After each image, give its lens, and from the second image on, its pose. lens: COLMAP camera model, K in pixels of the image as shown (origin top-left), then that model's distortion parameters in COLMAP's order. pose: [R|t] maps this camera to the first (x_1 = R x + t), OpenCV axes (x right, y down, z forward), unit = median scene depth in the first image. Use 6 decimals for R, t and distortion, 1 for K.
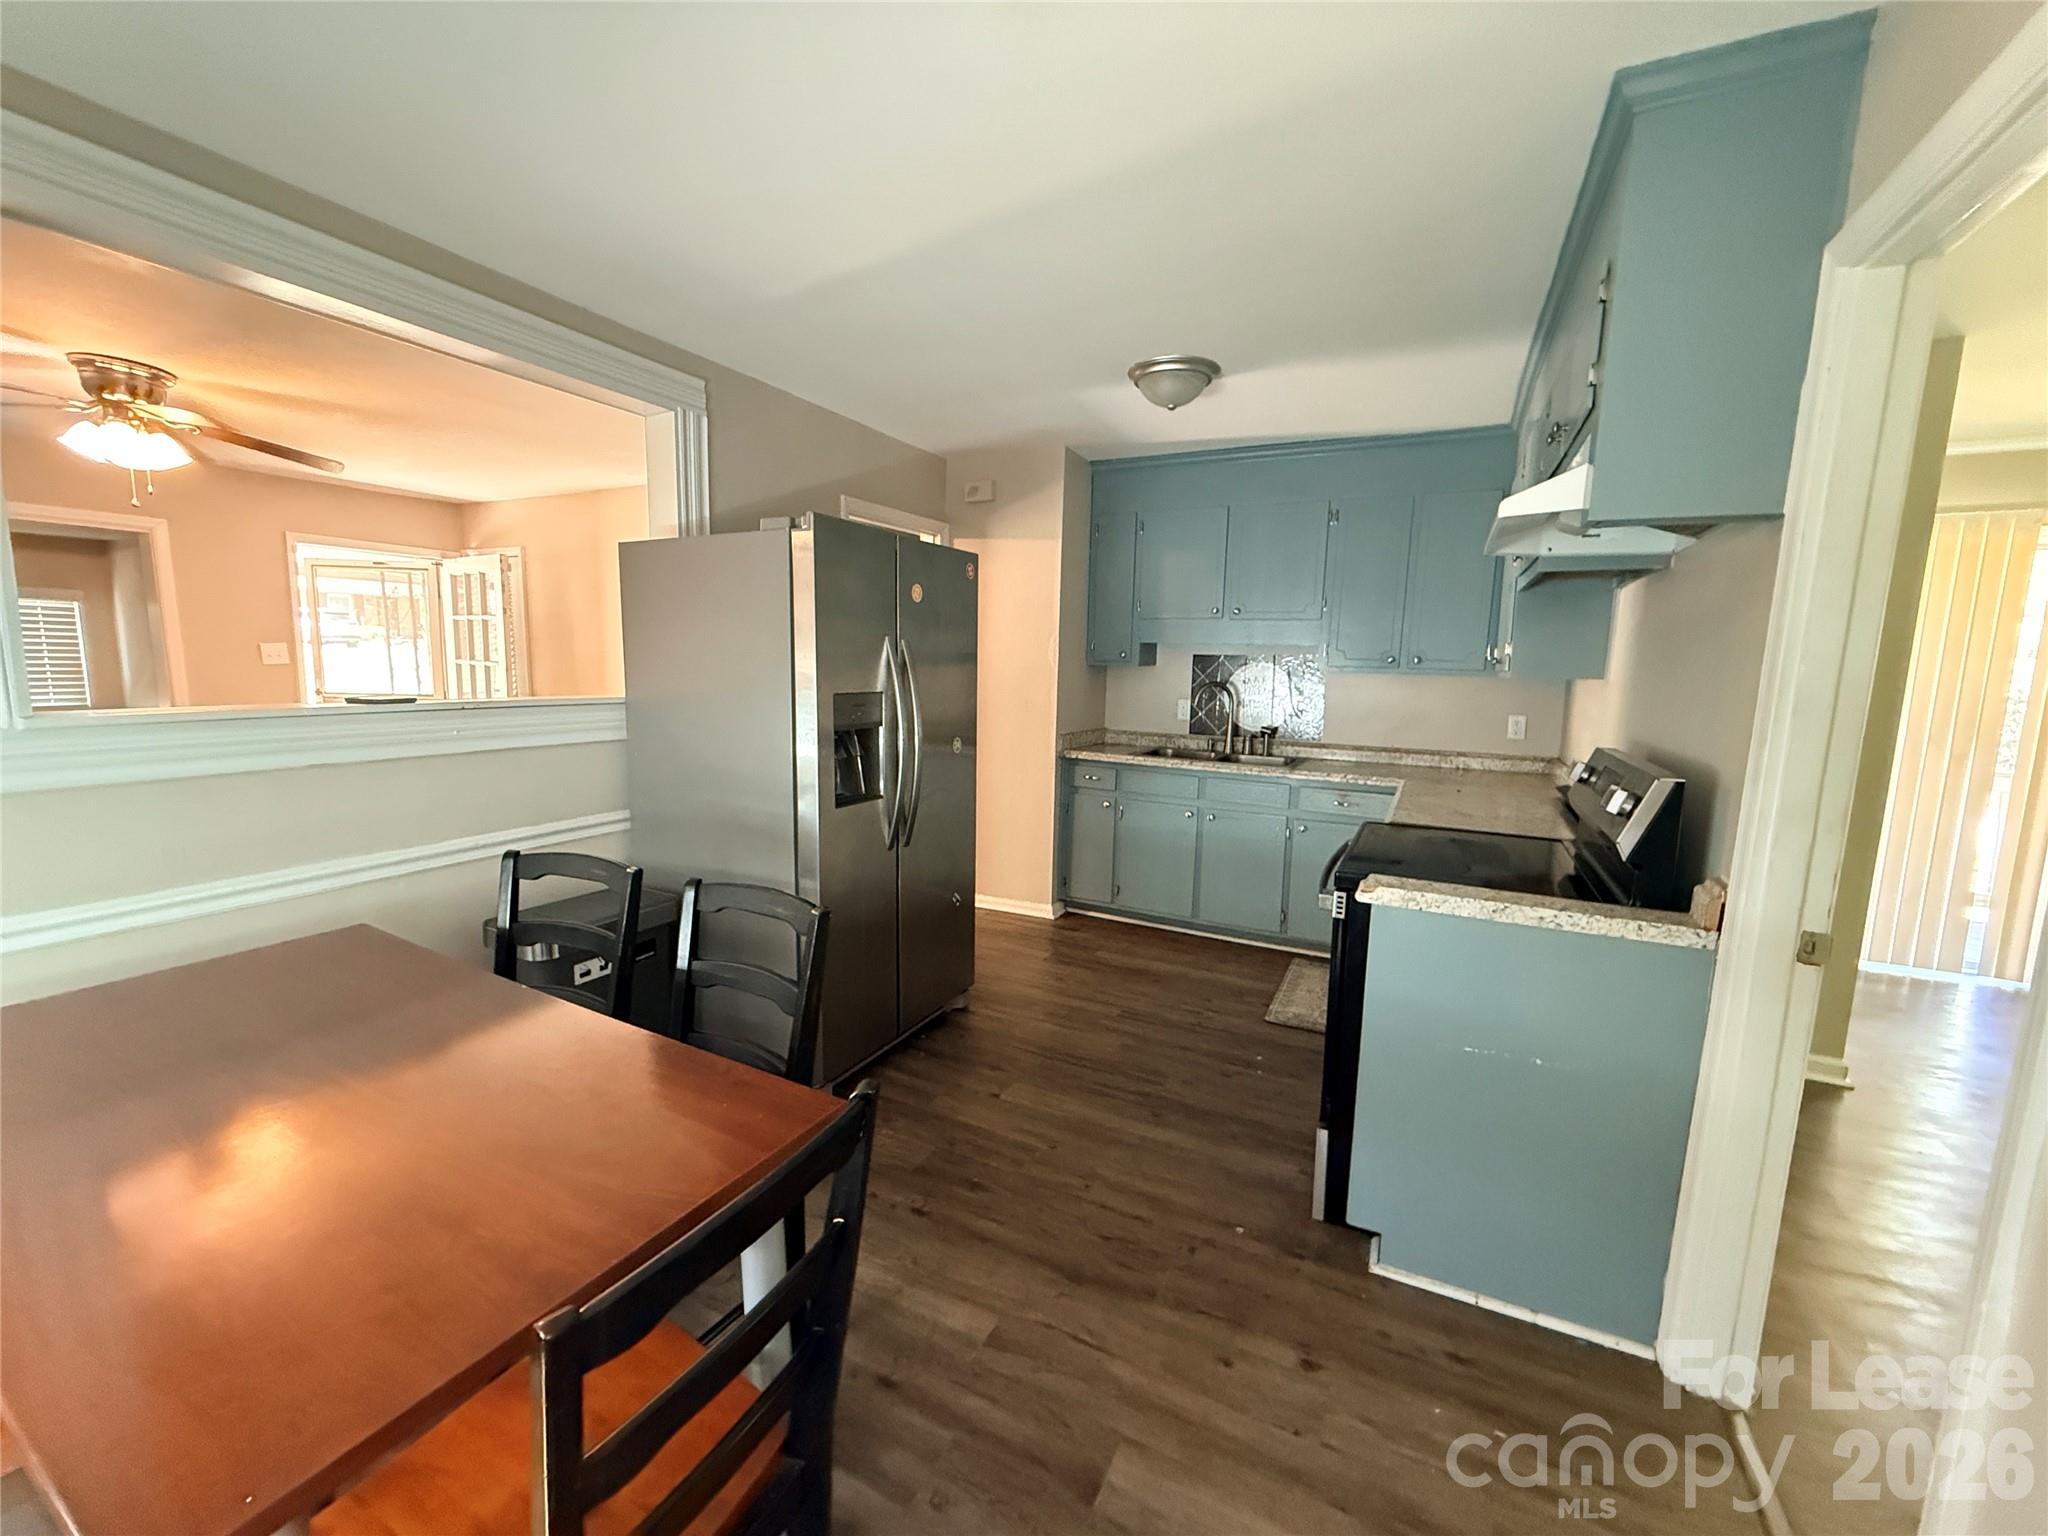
lens RADIAL K [[836.9, 0, 1023.2], [0, 836.9, 768.2], [0, 0, 1]] dist [-0.002069, -0.000177]
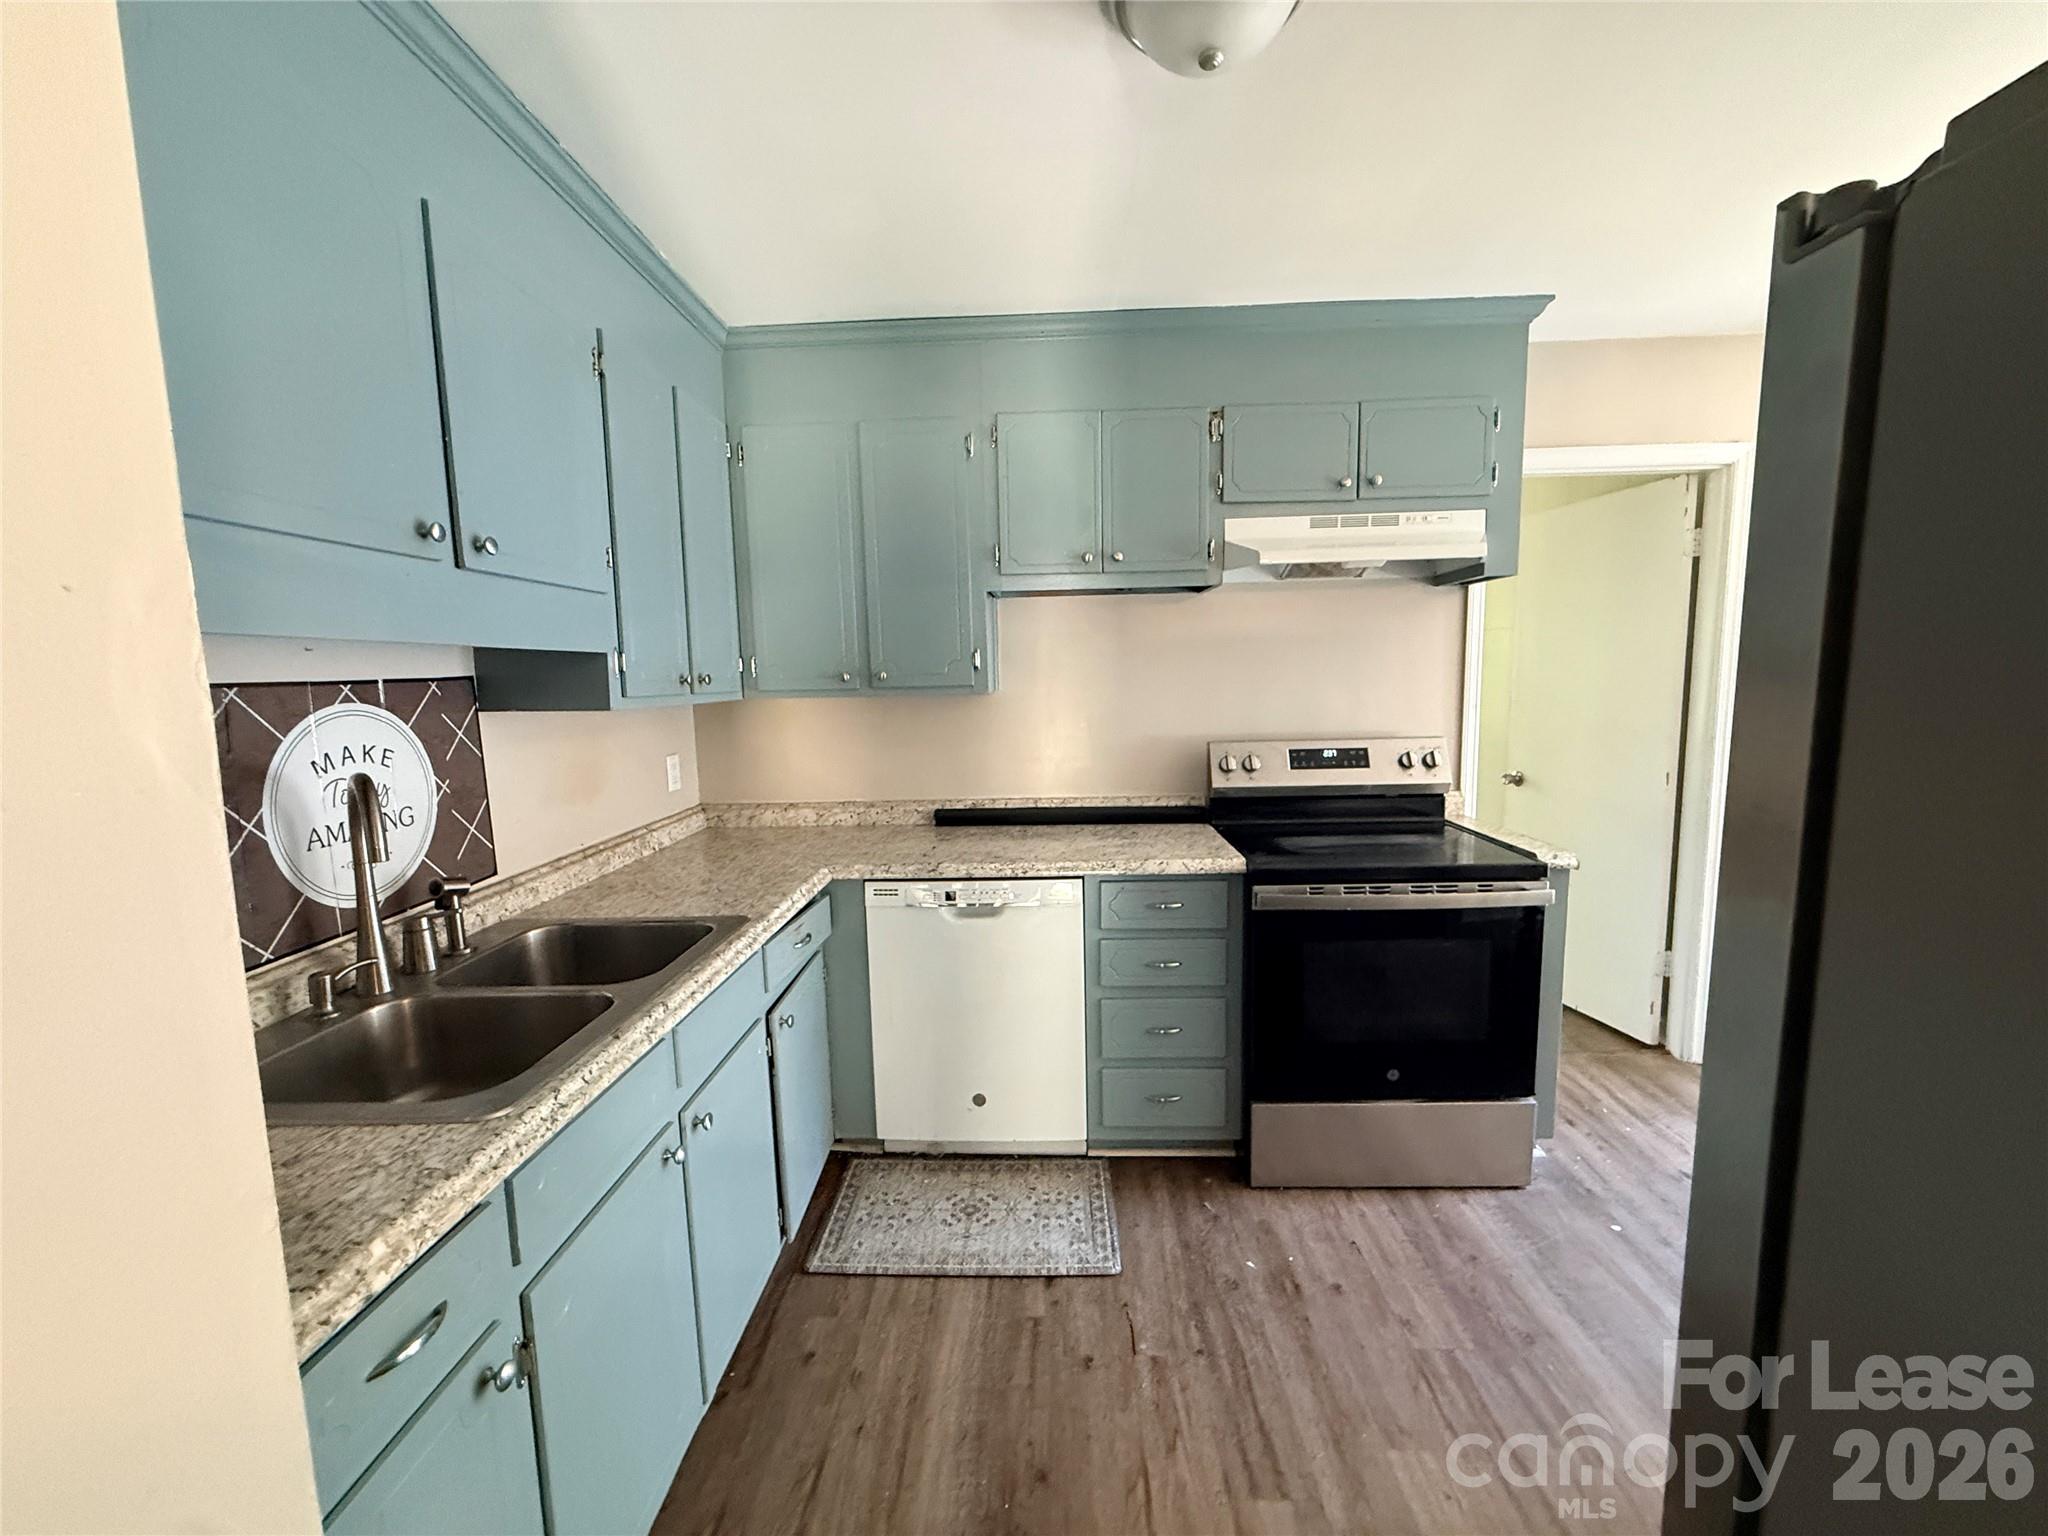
lens RADIAL K [[836.9, 0, 1024.7], [0, 836.9, 769.1], [0, 0, 1]] dist [-0.002069, -0.000177]
pose [[-0.424106, -0.122680, 0.897264, -0.173003], [0.133562, 0.971474, 0.195957, -0.174052], [-0.895709, 0.202947, -0.395623, 1.222380]]
